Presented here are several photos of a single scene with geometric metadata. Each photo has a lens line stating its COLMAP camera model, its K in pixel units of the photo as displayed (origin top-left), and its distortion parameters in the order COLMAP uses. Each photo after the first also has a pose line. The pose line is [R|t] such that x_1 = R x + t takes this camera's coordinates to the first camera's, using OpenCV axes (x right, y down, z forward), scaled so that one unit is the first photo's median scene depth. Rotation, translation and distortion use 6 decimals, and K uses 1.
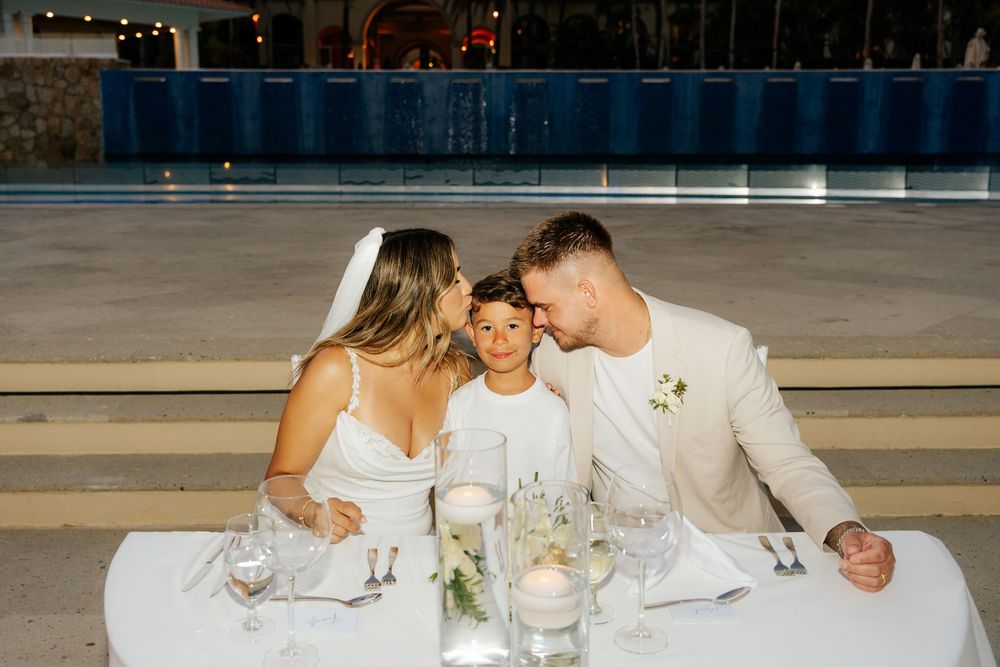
lens RADIAL K [[930.1, 0, 500.0], [0, 930.1, 333.5], [0, 0, 1]] dist [-0.060571, 0.003913]
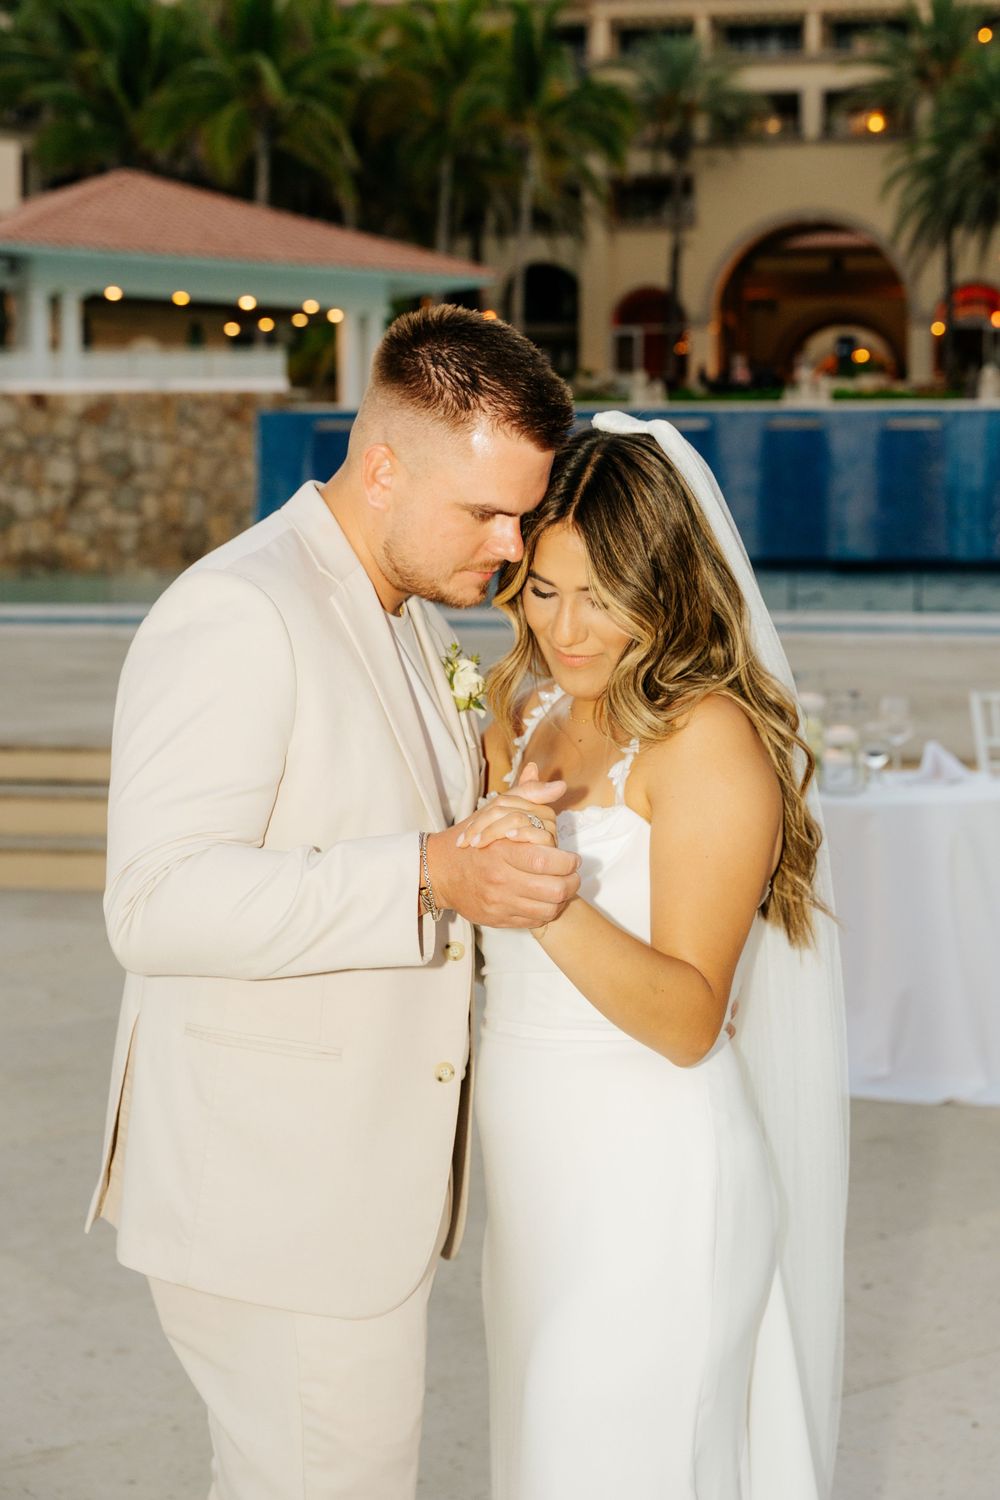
lens RADIAL K [[2178.7, 0, 500.0], [0, 2178.7, 750.0], [0, 0, 1]] dist [-0.009092, -0.016709]
pose [[0.972216, 0.016167, -0.233528, 0.027385], [-0.040947, 0.993976, -0.101658, 0.051268], [0.230478, 0.108396, 0.967021, -0.243026]]
